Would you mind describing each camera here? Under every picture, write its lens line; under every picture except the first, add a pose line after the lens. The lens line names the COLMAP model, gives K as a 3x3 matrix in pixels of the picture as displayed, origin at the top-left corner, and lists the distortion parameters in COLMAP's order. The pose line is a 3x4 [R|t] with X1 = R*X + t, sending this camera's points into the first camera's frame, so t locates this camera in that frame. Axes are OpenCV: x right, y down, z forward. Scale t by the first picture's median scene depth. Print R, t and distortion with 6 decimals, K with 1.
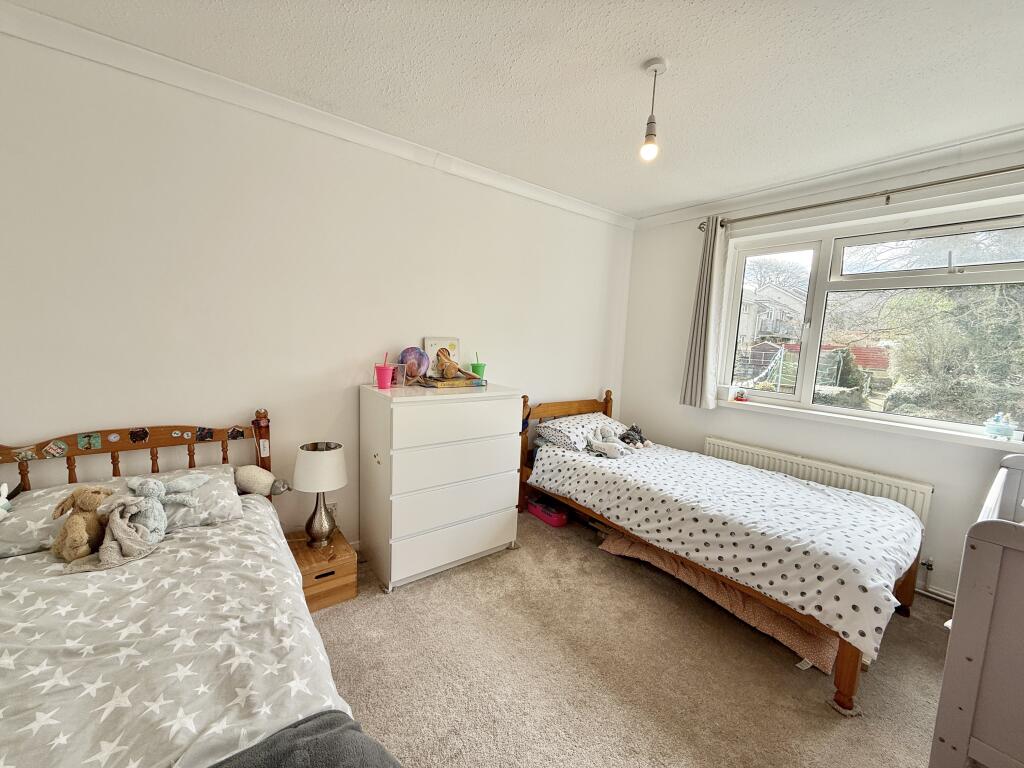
lens RADIAL K [[407.2, 0, 508.3], [0, 407.2, 383.4], [0, 0, 1]] dist [-0.000382, 0.000239]
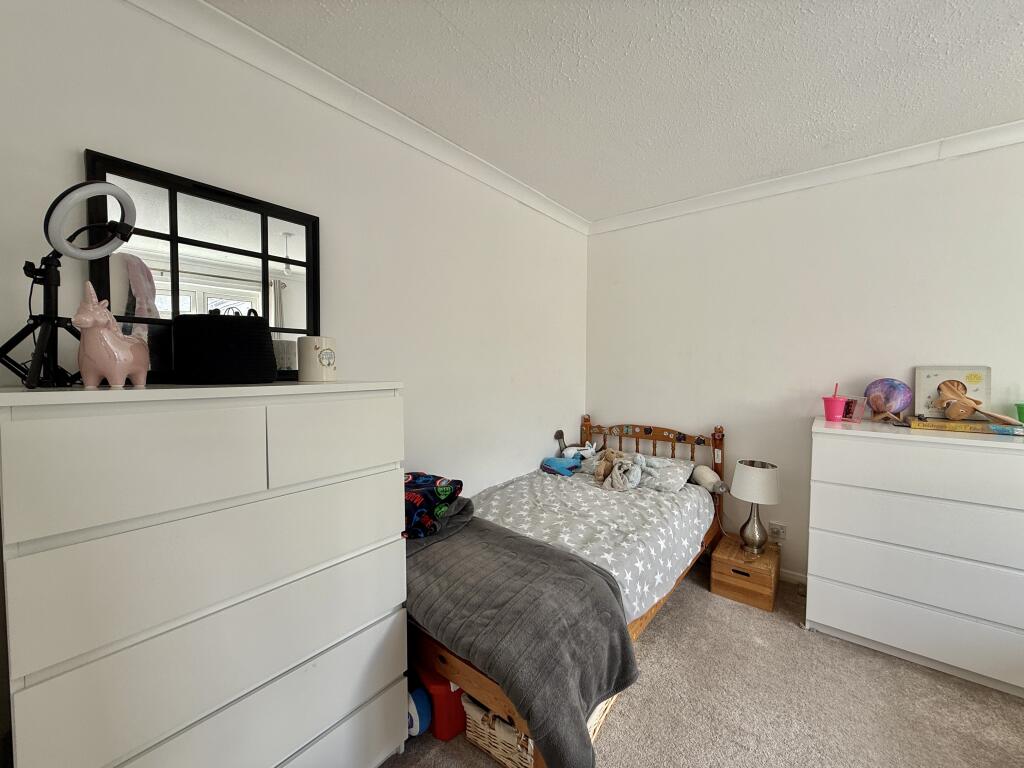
lens RADIAL K [[407.2, 0, 508.3], [0, 407.2, 383.4], [0, 0, 1]] dist [-0.000382, 0.000239]
pose [[0.241255, 0.002688, -0.970458, 0.603950], [-0.102016, 0.994526, -0.022607, 0.032769], [0.965085, 0.104456, 0.240208, 0.031276]]
